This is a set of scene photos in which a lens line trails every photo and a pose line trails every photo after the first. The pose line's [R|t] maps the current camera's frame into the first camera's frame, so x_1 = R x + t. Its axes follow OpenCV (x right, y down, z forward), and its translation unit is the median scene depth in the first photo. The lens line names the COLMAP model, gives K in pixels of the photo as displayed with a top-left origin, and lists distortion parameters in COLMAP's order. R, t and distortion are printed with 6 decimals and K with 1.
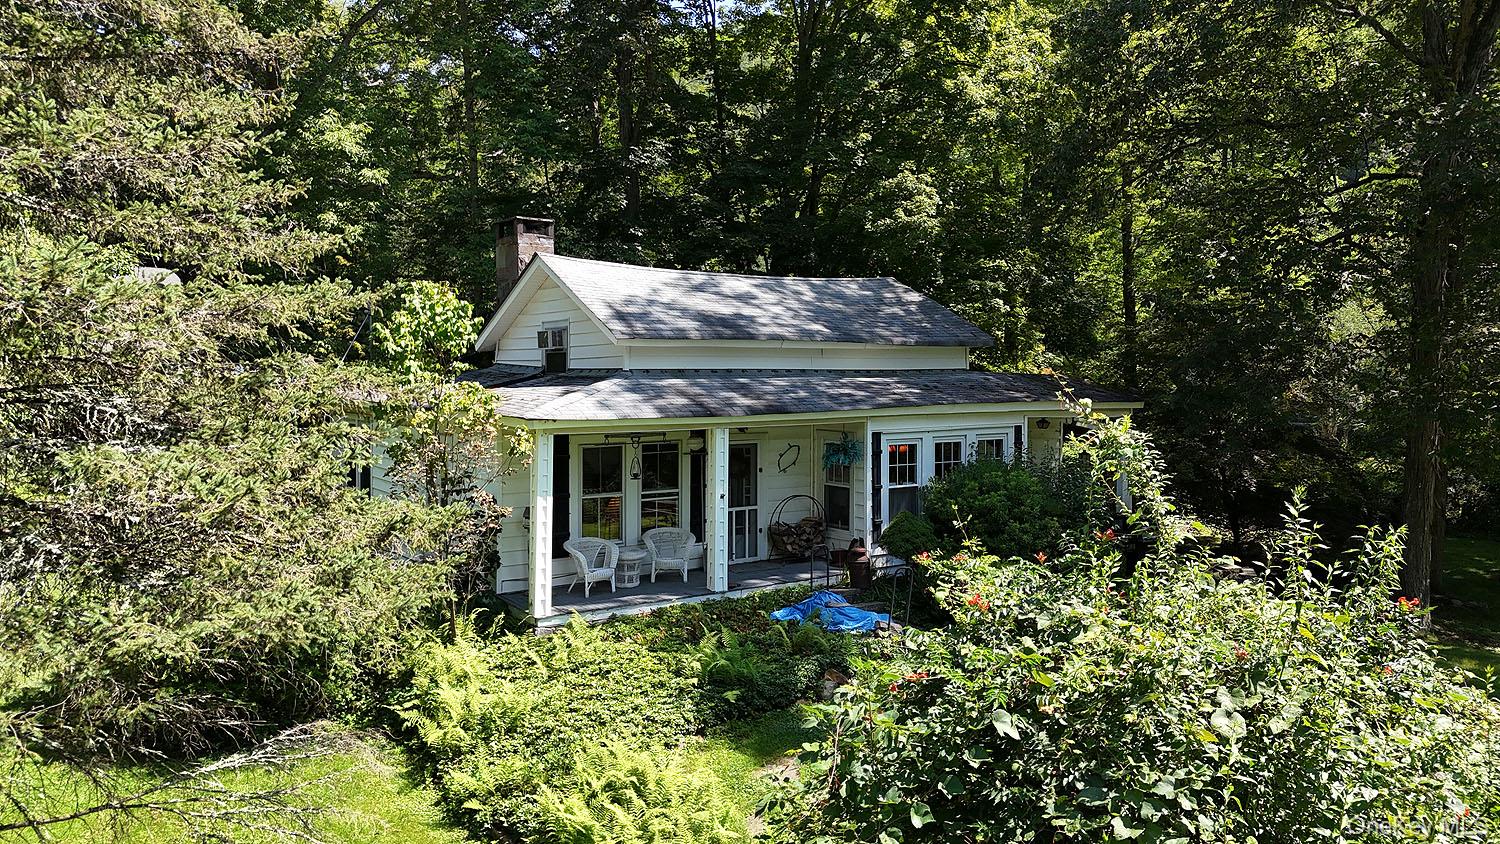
lens RADIAL K [[1091.8, 0, 750.0], [0, 1091.8, 422.0], [0, 0, 1]] dist [0.112745, -0.123452]
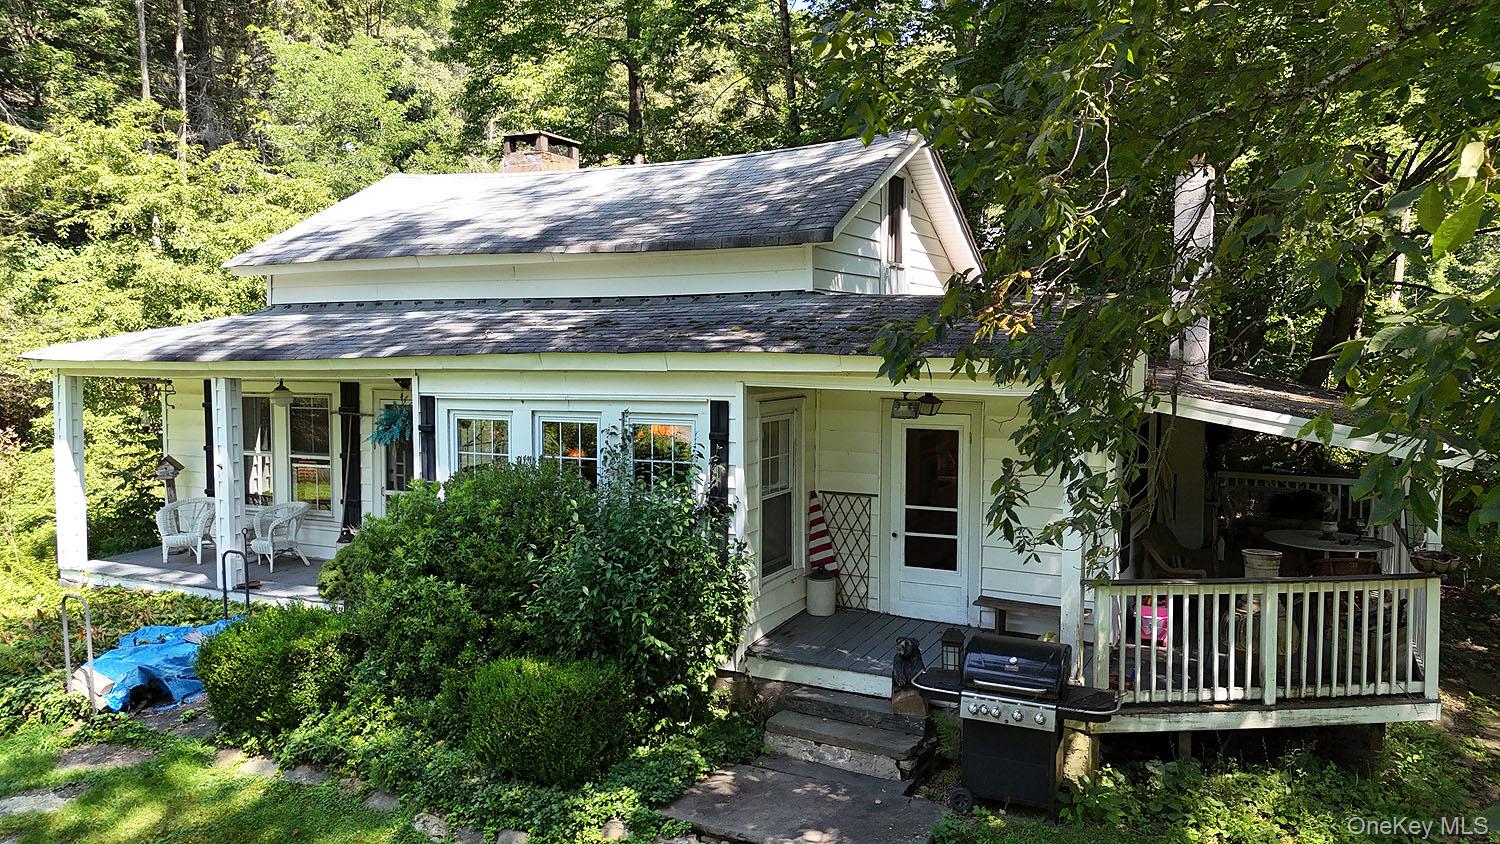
lens RADIAL K [[1091.8, 0, 750.0], [0, 1091.8, 422.0], [0, 0, 1]] dist [0.112745, -0.123452]
pose [[0.481981, 0.054798, -0.874466, 0.752536], [-0.043190, 0.998315, 0.038753, -0.007624], [0.875117, 0.019090, 0.483536, 0.857776]]
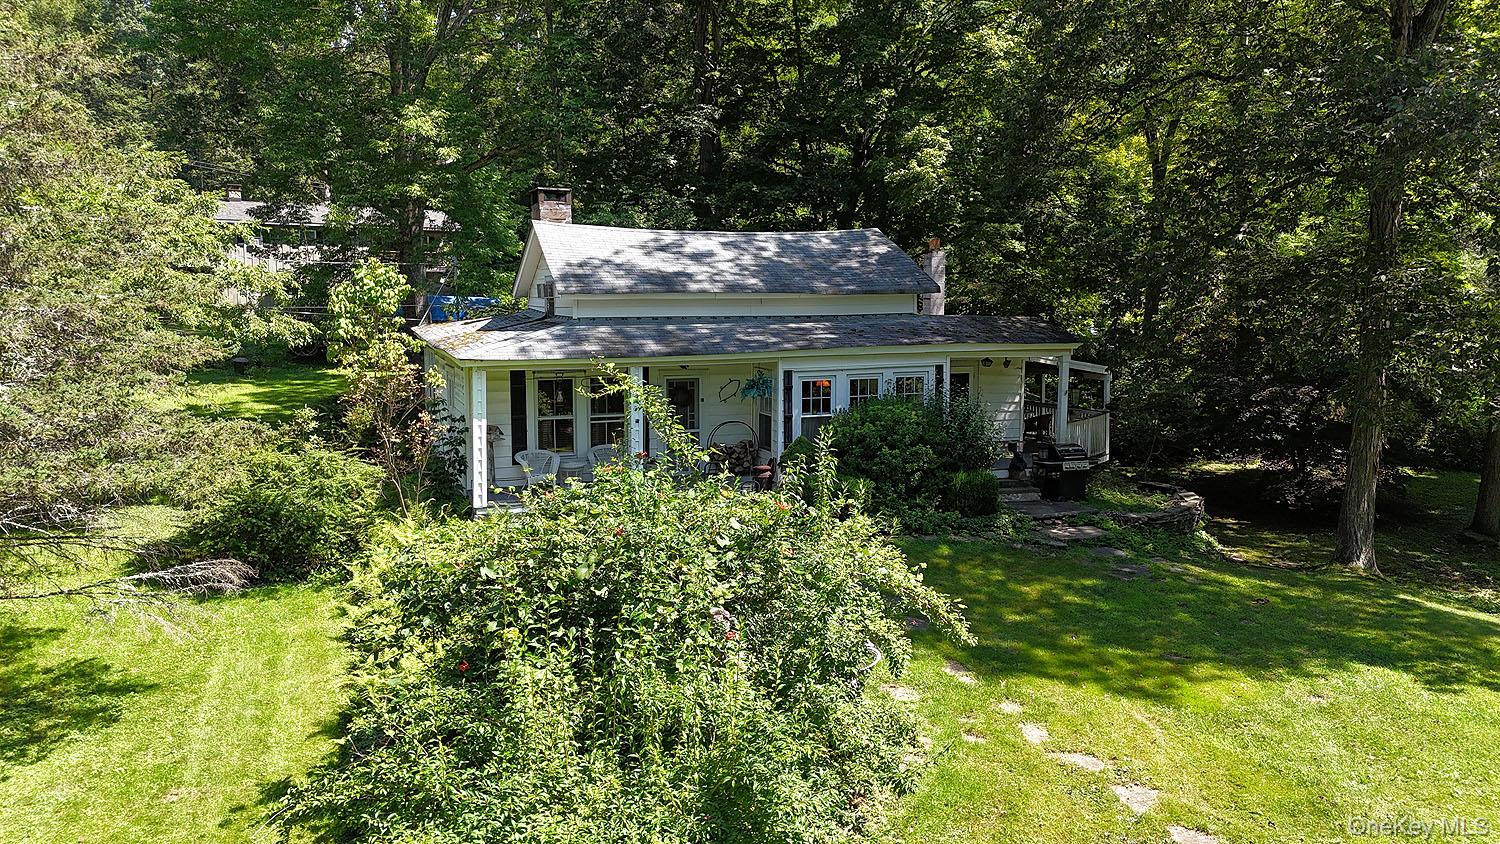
lens RADIAL K [[1091.8, 0, 750.0], [0, 1091.8, 422.0], [0, 0, 1]] dist [0.112745, -0.123452]
pose [[0.969107, 0.026851, -0.245173, 0.368951], [-0.008511, 0.997105, 0.075558, -0.024006], [0.246492, -0.071137, 0.966530, -0.162715]]
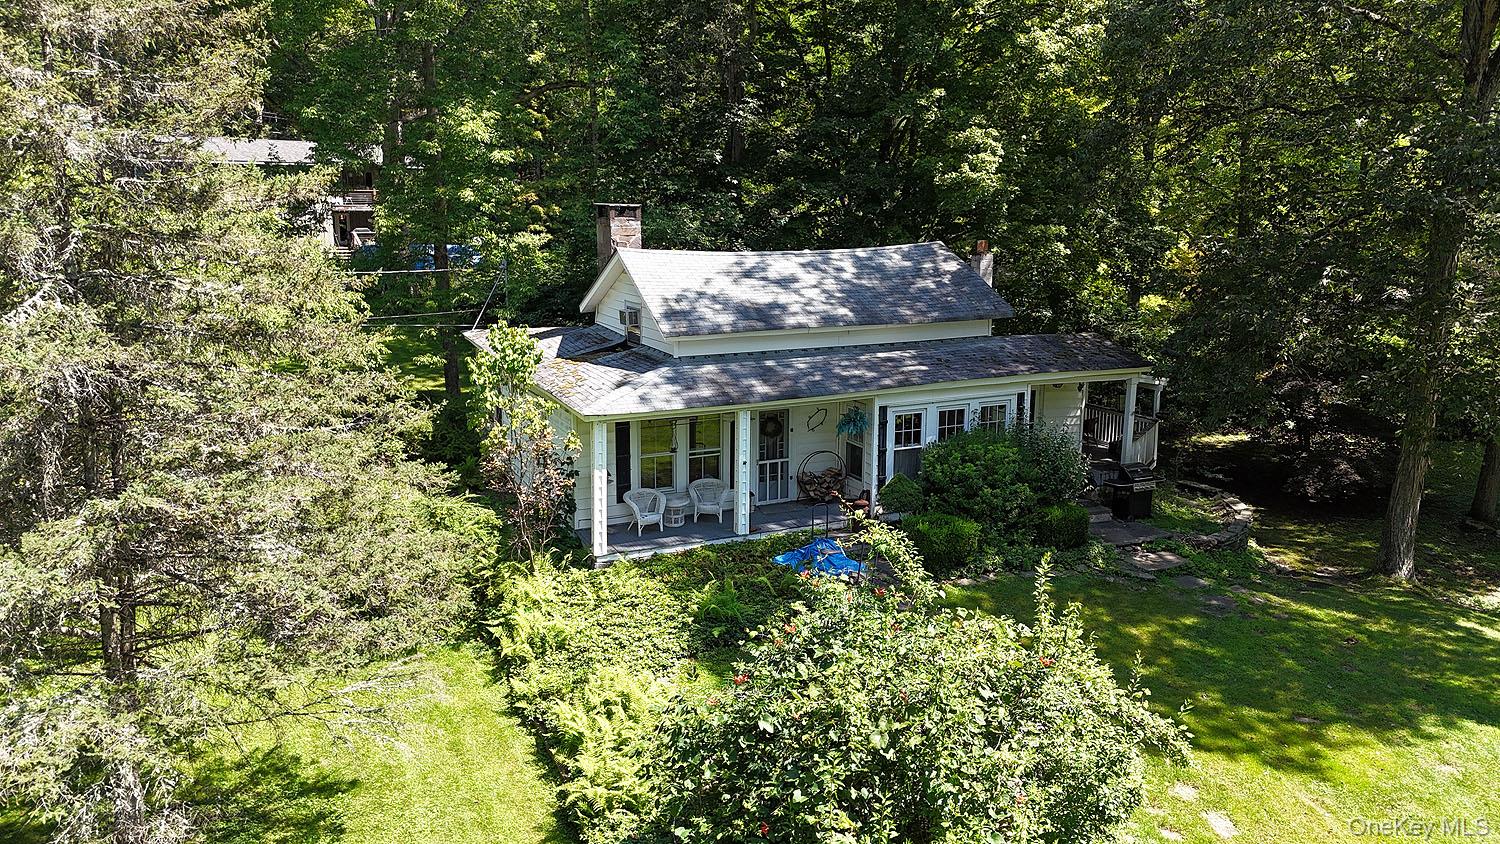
lens RADIAL K [[1091.8, 0, 750.0], [0, 1091.8, 422.0], [0, 0, 1]] dist [0.112745, -0.123452]
pose [[0.984677, 0.038836, -0.170009, 0.177281], [-0.010955, 0.986738, 0.161952, -0.168250], [0.174044, -0.157608, 0.972043, -0.209732]]
